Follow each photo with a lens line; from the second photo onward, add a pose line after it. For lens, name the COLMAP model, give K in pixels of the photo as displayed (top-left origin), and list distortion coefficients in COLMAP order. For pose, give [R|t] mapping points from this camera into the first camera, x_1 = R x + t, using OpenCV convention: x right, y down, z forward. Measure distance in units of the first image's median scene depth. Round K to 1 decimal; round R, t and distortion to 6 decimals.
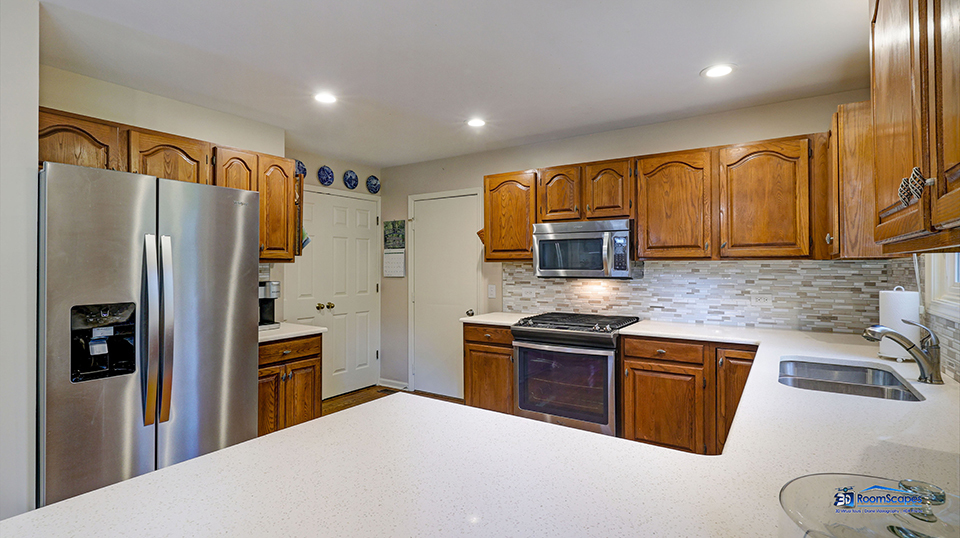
lens RADIAL K [[464.8, 0, 480.0], [0, 464.8, 269.0], [0, 0, 1]] dist [0.001613, 0.000285]
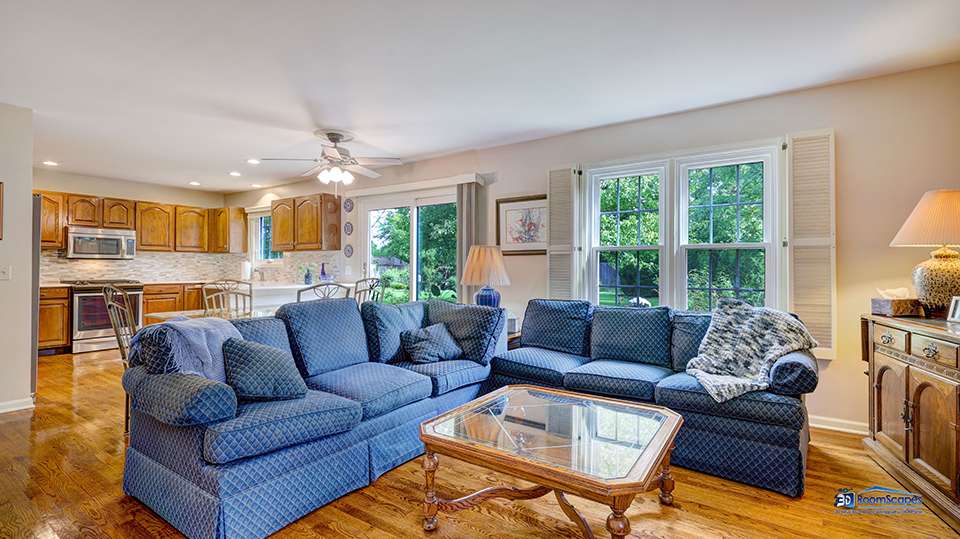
lens RADIAL K [[440.7, 0, 476.9], [0, 440.7, 266.3], [0, 0, 1]] dist [0.001127, 0.000292]
pose [[0.020324, 0.003408, 0.999788, -1.555612], [0.002110, 0.999992, -0.003451, 0.059311], [-0.999791, 0.002180, 0.020316, -0.549412]]
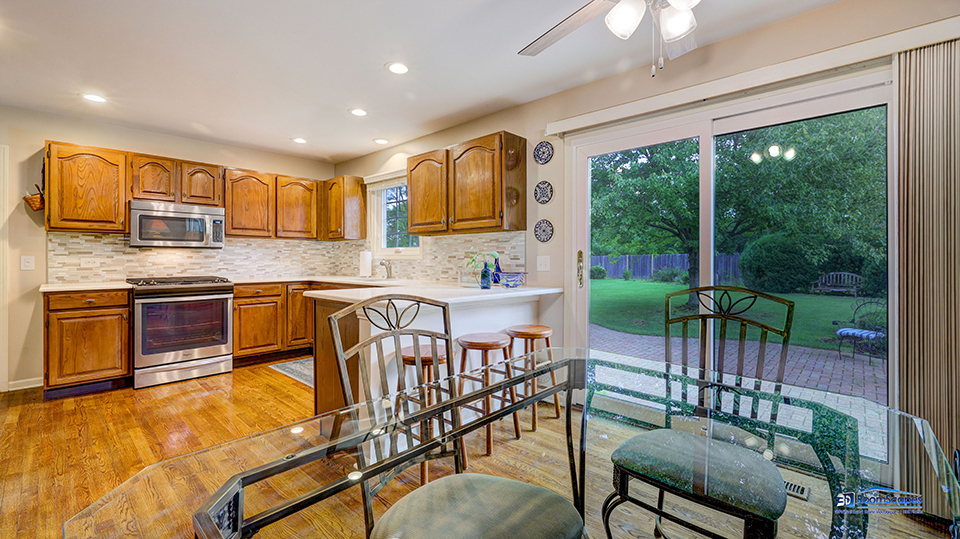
lens RADIAL K [[402.8, 0, 474.2], [0, 402.8, 260.8], [0, 0, 1]] dist [0.001397, -0.000427]
pose [[0.177829, -0.004662, 0.984050, -0.769805], [0.003458, 0.999986, 0.004113, 0.056269], [-0.984055, 0.002672, 0.177843, -0.016259]]
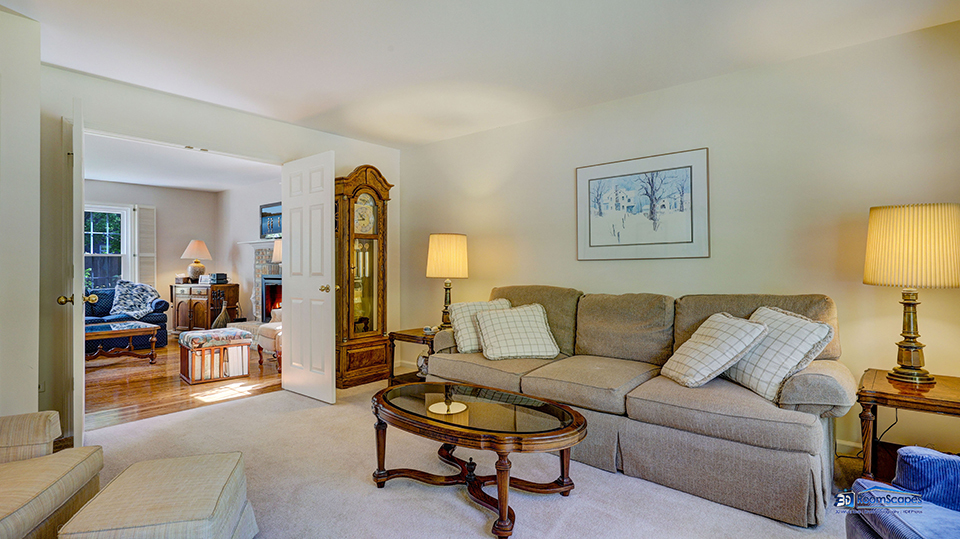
lens RADIAL K [[484.4, 0, 479.8], [0, 484.4, 264.2], [0, 0, 1]] dist [-0.000576, -0.000257]
pose [[-0.993563, 0.004413, 0.113192, -2.413589], [0.004774, 0.999984, 0.002918, 0.052170], [-0.113177, 0.003439, -0.993569, 0.822721]]
